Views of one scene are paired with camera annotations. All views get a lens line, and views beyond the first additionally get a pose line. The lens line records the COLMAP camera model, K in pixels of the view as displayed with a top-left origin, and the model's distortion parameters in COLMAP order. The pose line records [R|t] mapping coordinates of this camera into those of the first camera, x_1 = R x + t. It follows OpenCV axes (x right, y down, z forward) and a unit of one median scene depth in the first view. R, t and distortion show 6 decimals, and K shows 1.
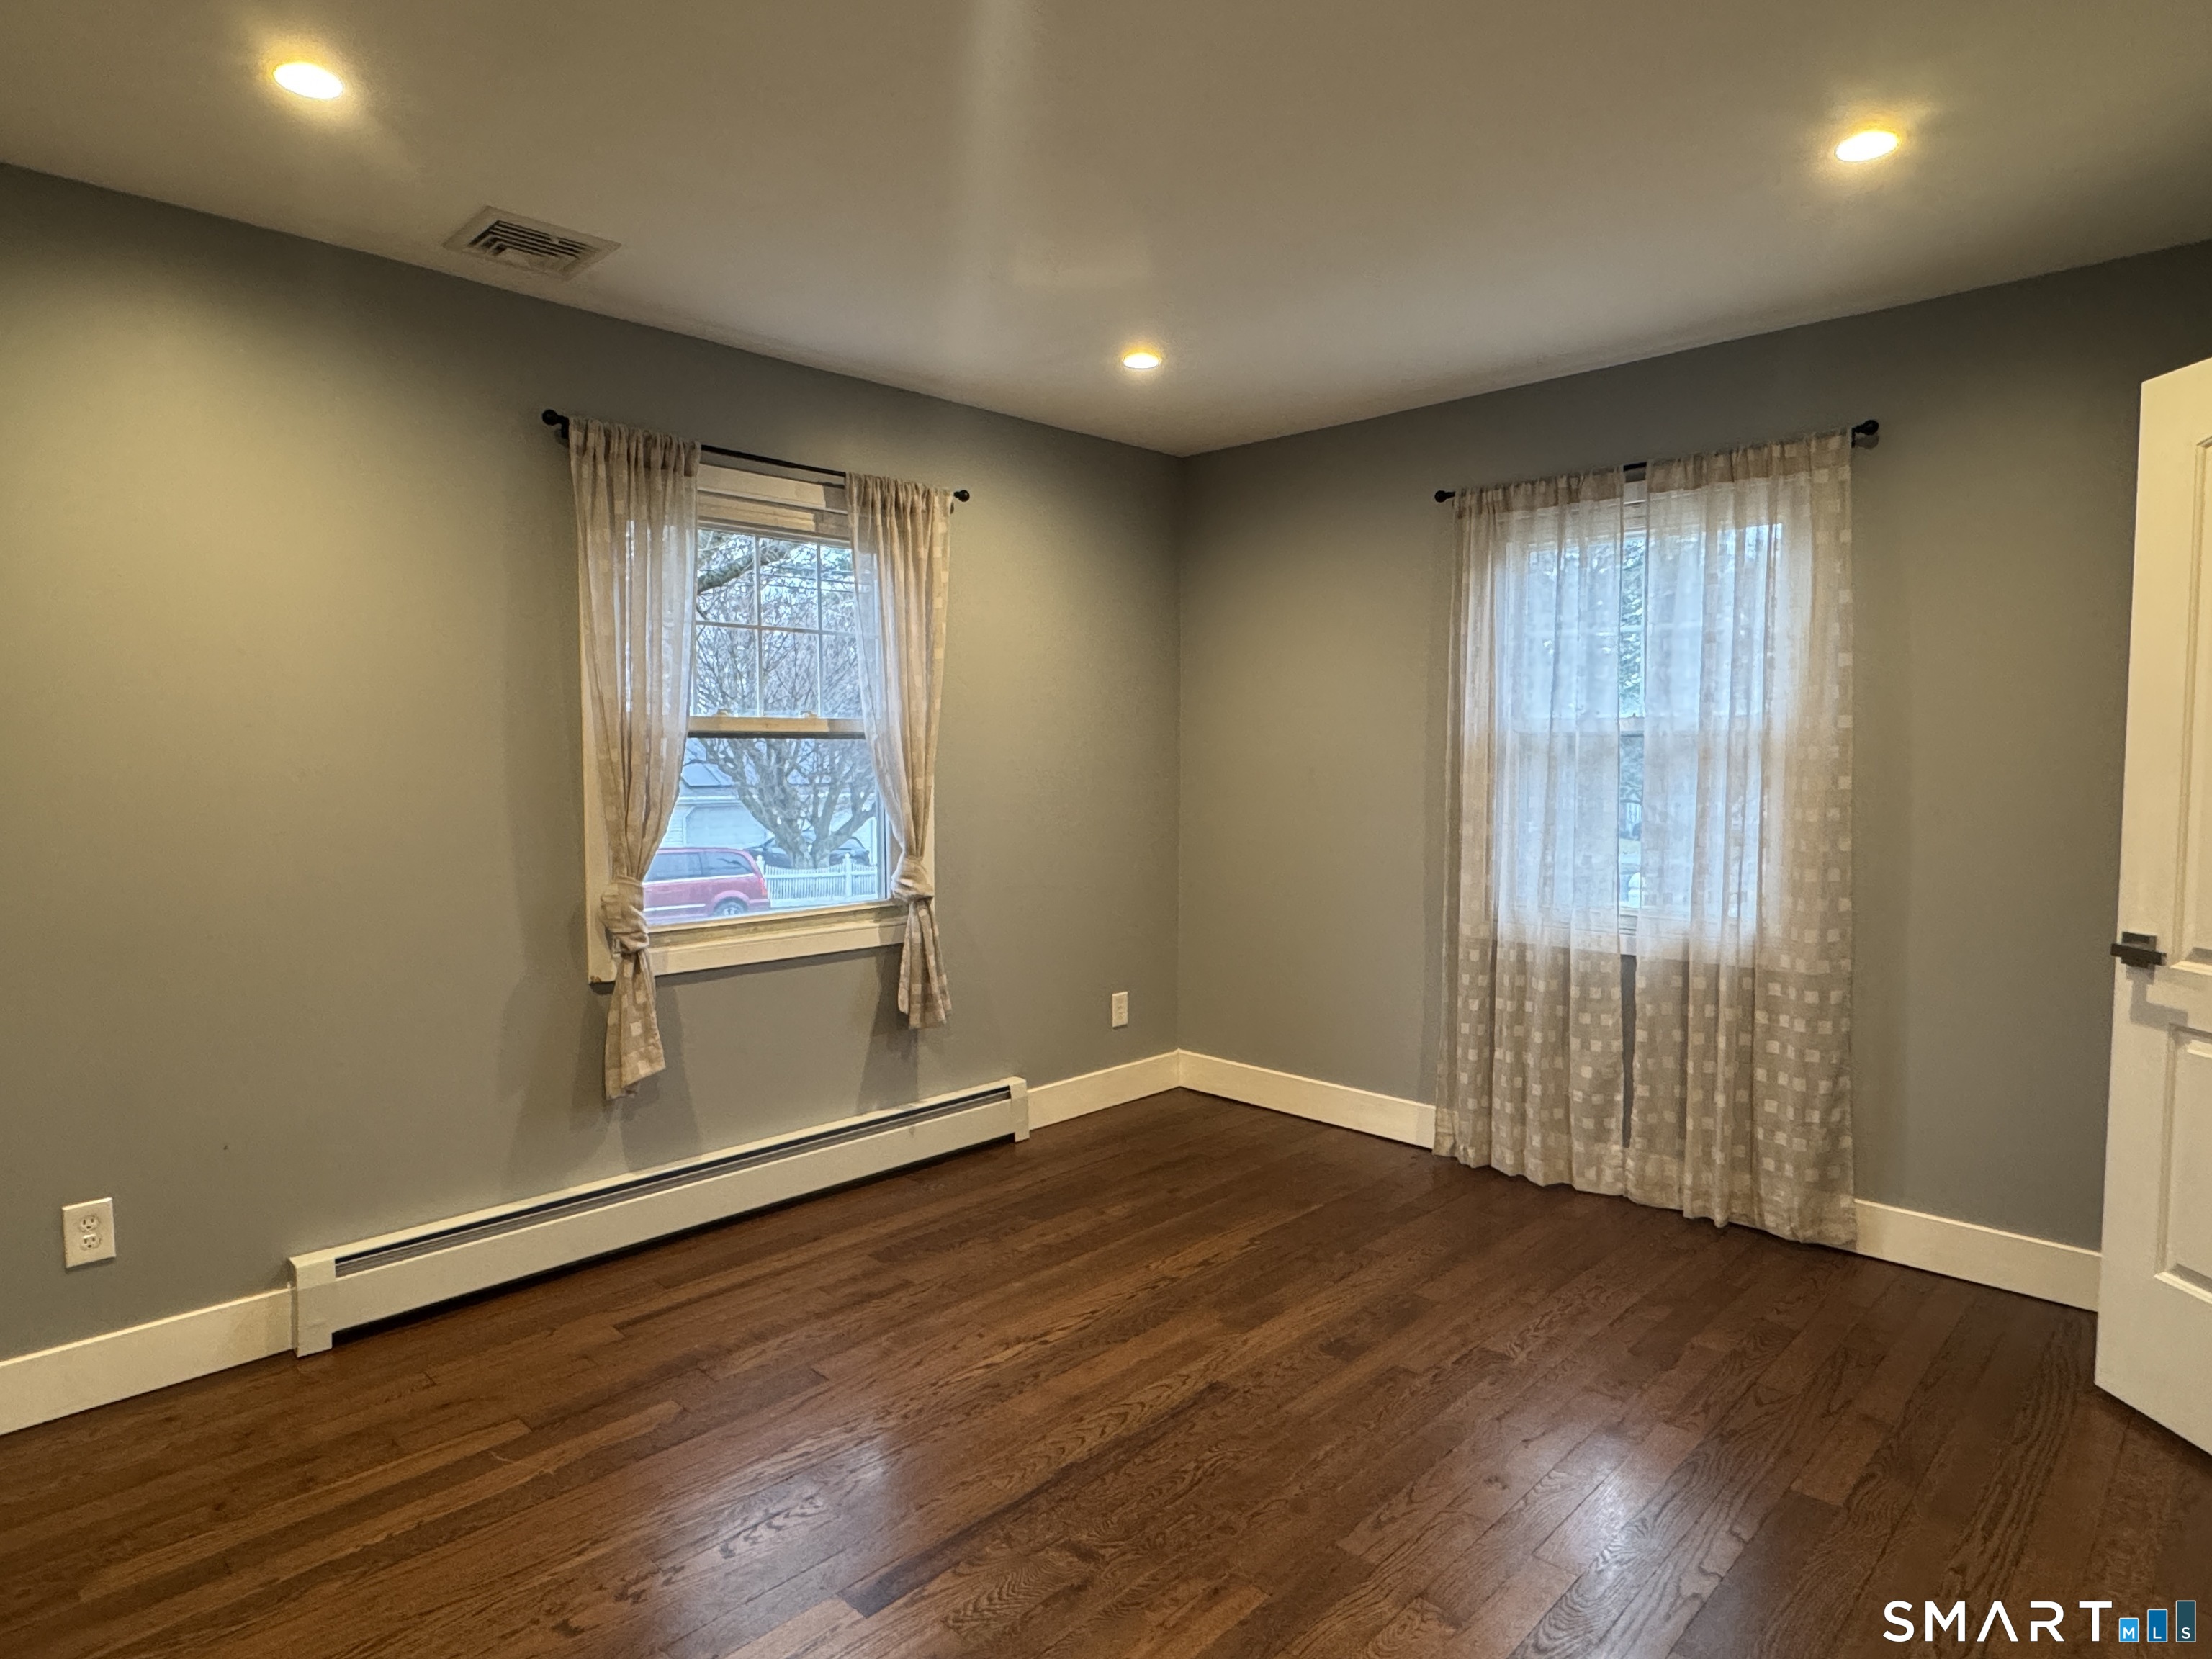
lens RADIAL K [[1248.7, 0, 1106.5], [0, 1248.7, 823.4], [0, 0, 1]] dist [-0.000986, 0.002342]
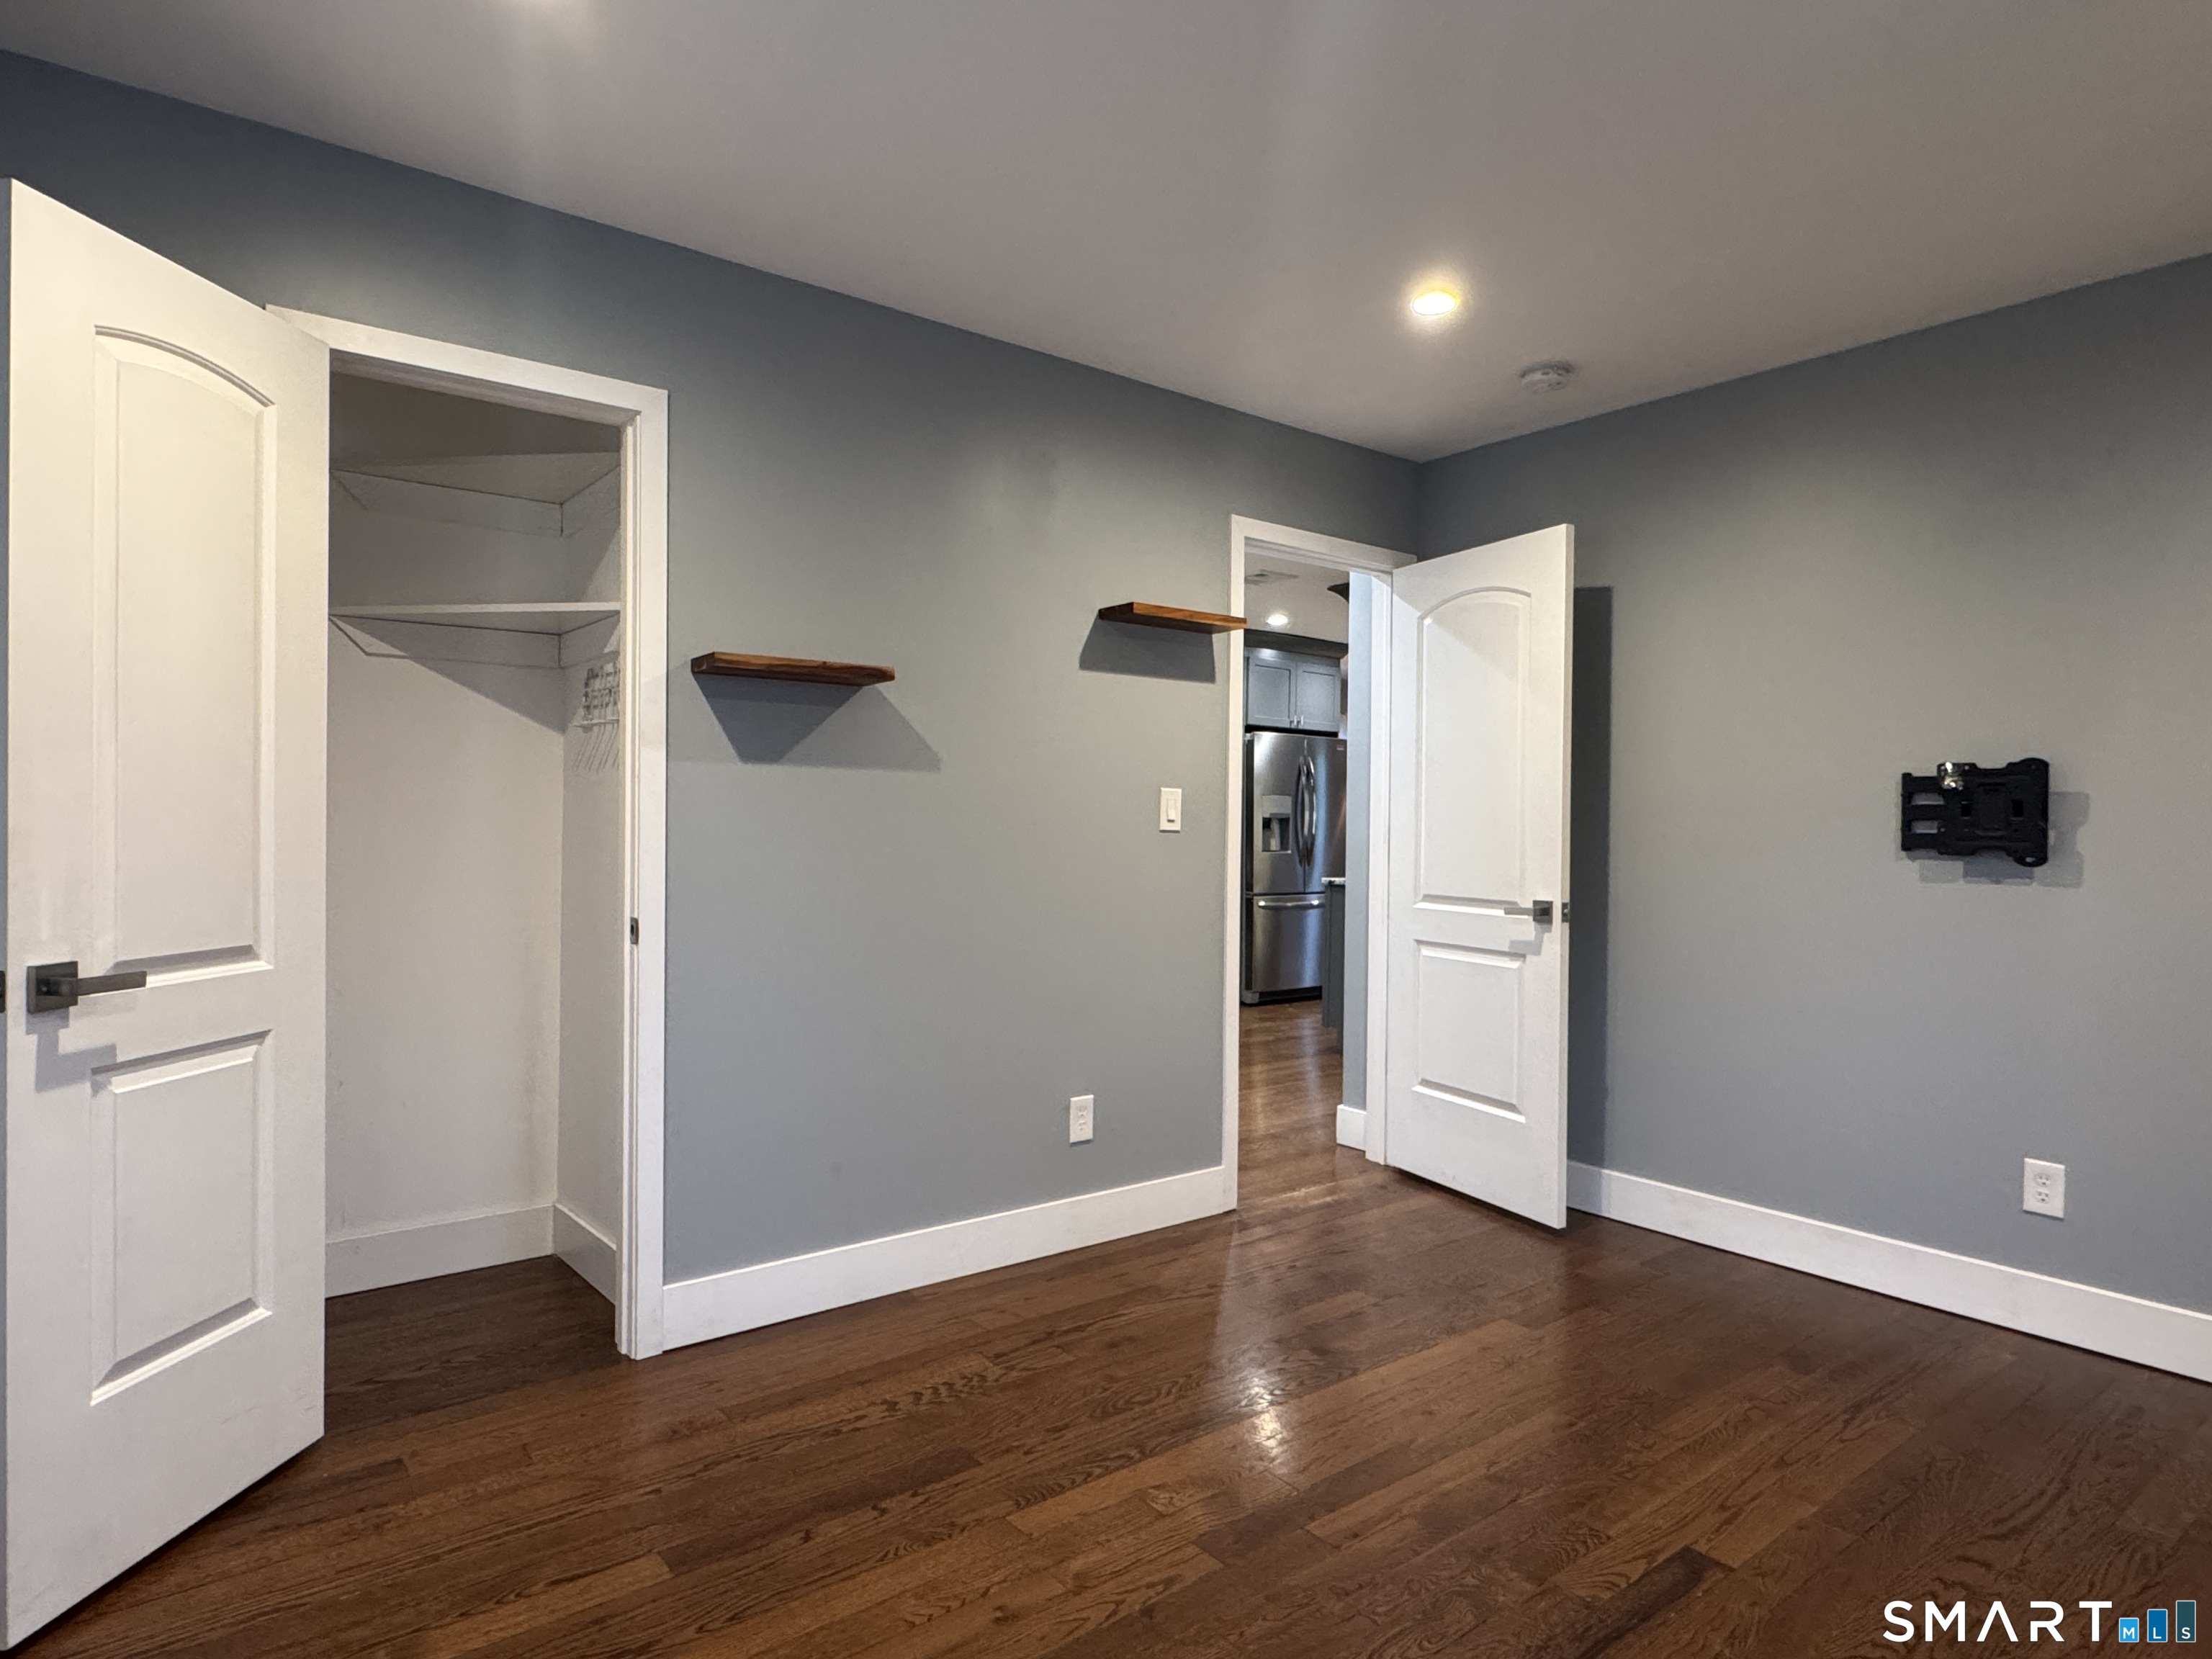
lens RADIAL K [[1248.7, 0, 1108.3], [0, 1248.7, 829.8], [0, 0, 1]] dist [-0.000986, 0.002342]
pose [[-0.990979, -0.008702, 0.133731, 0.131832], [-0.000635, 0.998184, 0.060242, -0.033948], [-0.134012, 0.059614, -0.989185, 1.698872]]
